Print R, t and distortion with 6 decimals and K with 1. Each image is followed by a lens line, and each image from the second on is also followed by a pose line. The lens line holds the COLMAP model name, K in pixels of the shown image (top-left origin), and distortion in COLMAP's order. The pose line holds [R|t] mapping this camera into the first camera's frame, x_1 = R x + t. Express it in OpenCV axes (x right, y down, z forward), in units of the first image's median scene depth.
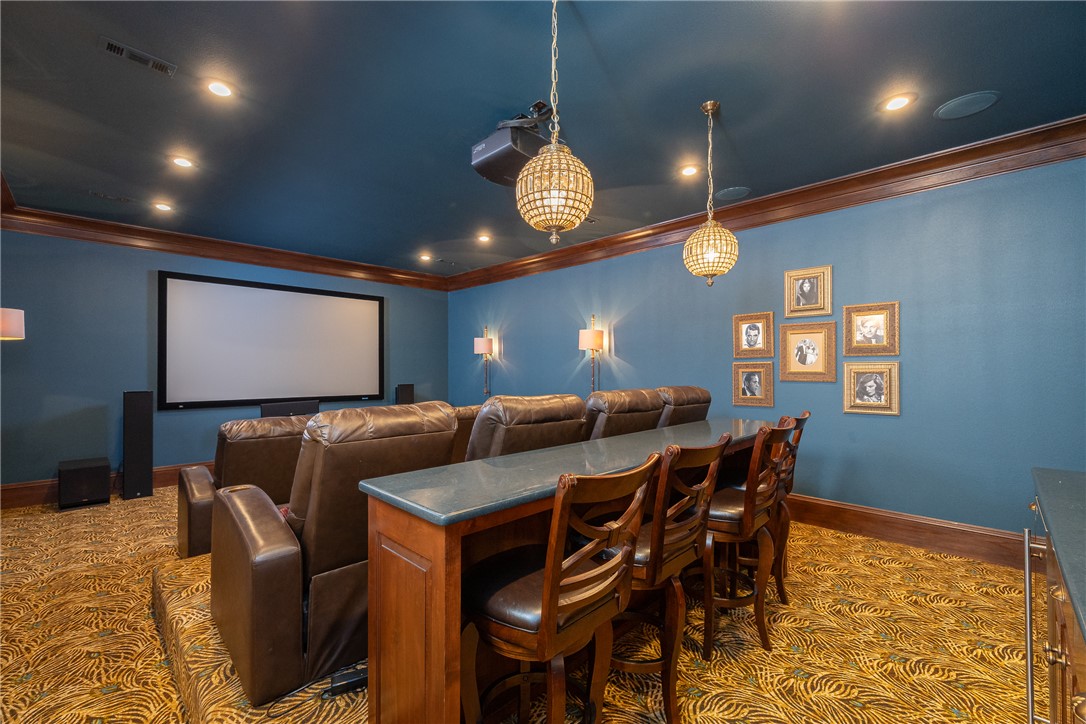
lens RADIAL K [[455.2, 0, 537.7], [0, 455.2, 347.8], [0, 0, 1]] dist [0.001530, -0.000007]
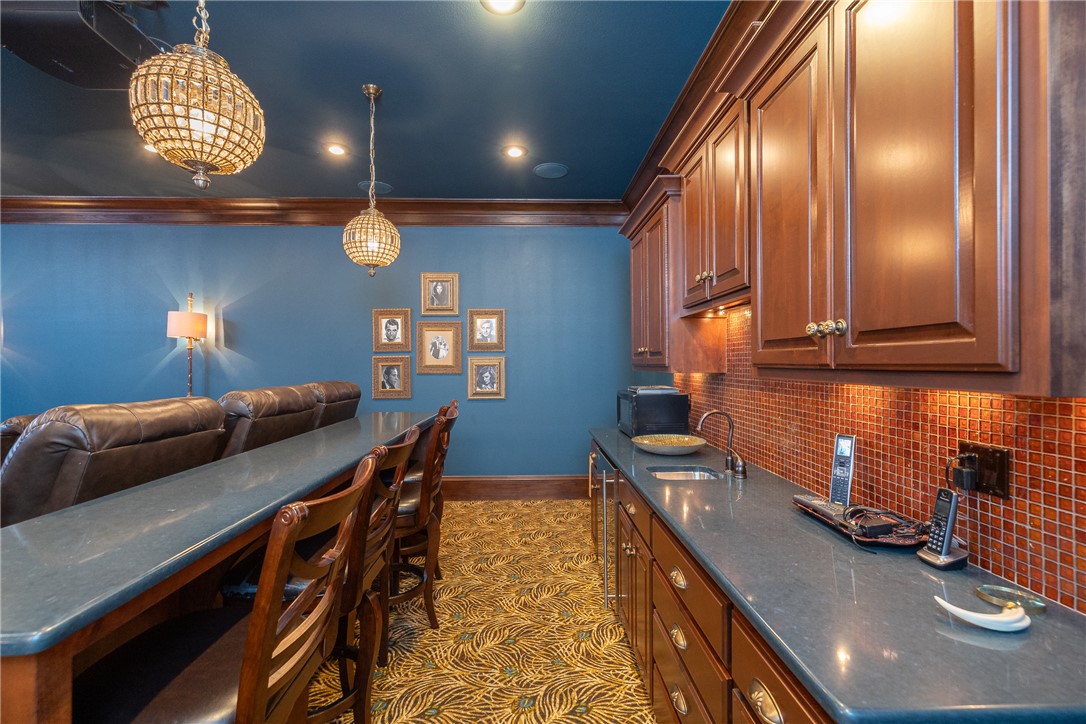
lens RADIAL K [[455.2, 0, 537.7], [0, 455.2, 347.8], [0, 0, 1]] dist [0.001530, -0.000007]
pose [[0.686499, 0.022815, 0.726773, -0.077546], [-0.032364, 0.999476, -0.000806, 0.004724], [-0.726410, -0.022968, 0.686878, 0.080199]]
